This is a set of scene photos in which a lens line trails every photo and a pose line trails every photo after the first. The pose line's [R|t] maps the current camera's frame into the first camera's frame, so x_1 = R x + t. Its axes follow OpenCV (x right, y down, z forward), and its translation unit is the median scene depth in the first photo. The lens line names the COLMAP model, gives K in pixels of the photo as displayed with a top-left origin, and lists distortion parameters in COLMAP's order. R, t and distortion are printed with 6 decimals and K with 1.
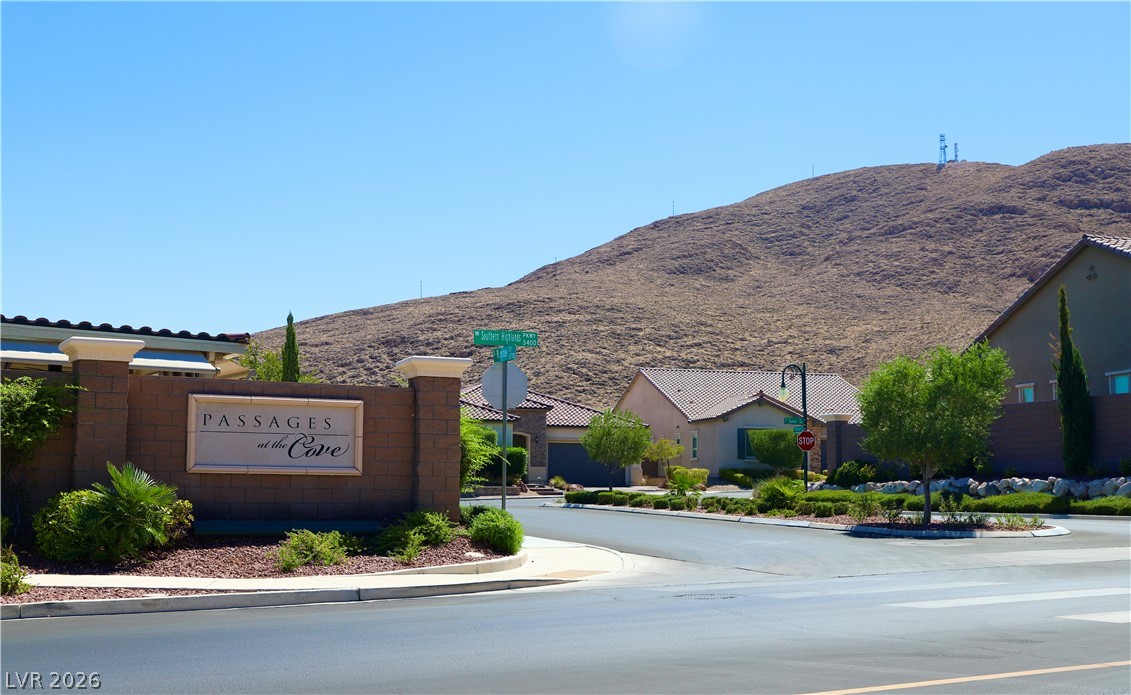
lens RADIAL K [[1365.8, 0, 565.6], [0, 1365.8, 348.5], [0, 0, 1]] dist [0.071790, 0.000000]
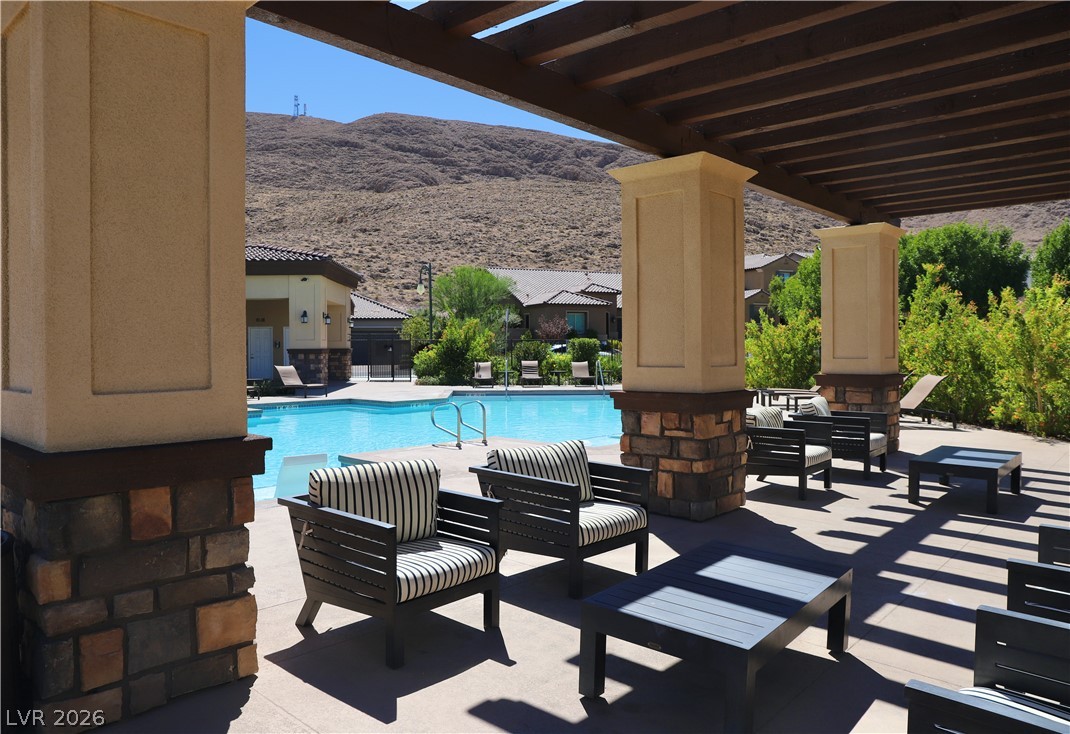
lens RADIAL K [[759.1, 0, 534.5], [0, 759.1, 364.0], [0, 0, 1]] dist [-0.053929, 0.000694]
pose [[0.818182, -0.017669, 0.574688, 0.034144], [-0.059596, 0.991538, 0.115332, 0.018576], [-0.571862, -0.128611, 0.810205, 0.257061]]
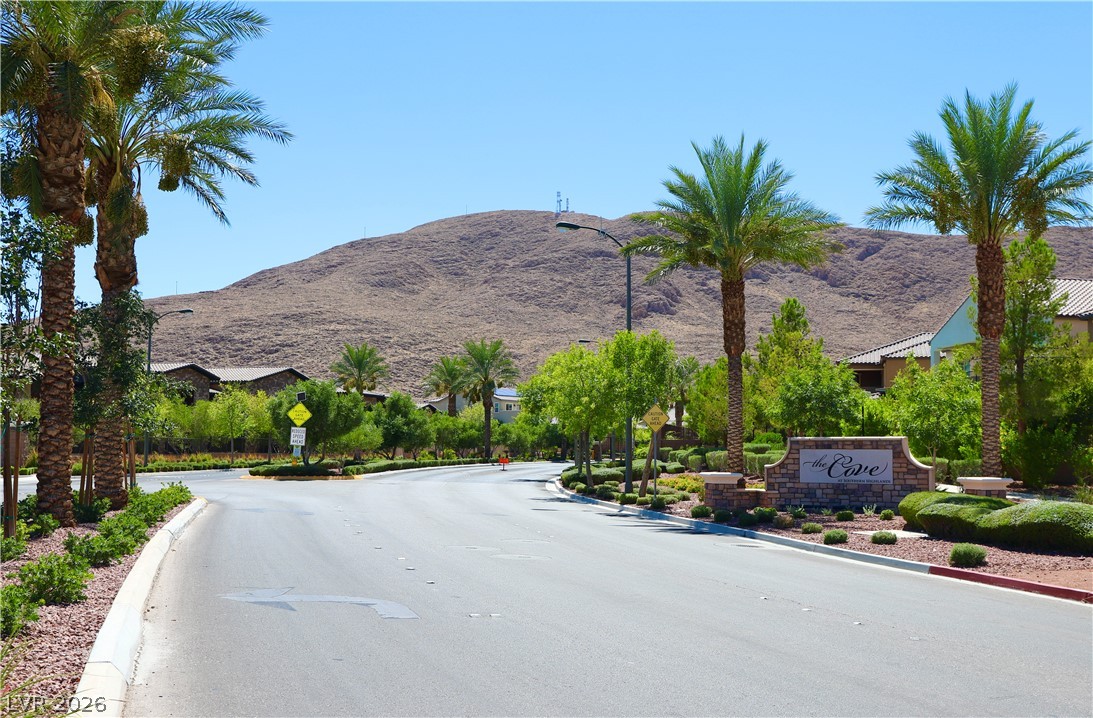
lens RADIAL K [[1133.5, 0, 546.9], [0, 1133.5, 359.0], [0, 0, 1]] dist [0.001262, 0.000000]
pose [[0.958571, 0.030655, 0.283200, -0.075091], [-0.038529, 0.999009, 0.022276, -0.014175], [-0.282237, -0.032265, 0.958802, -0.135394]]
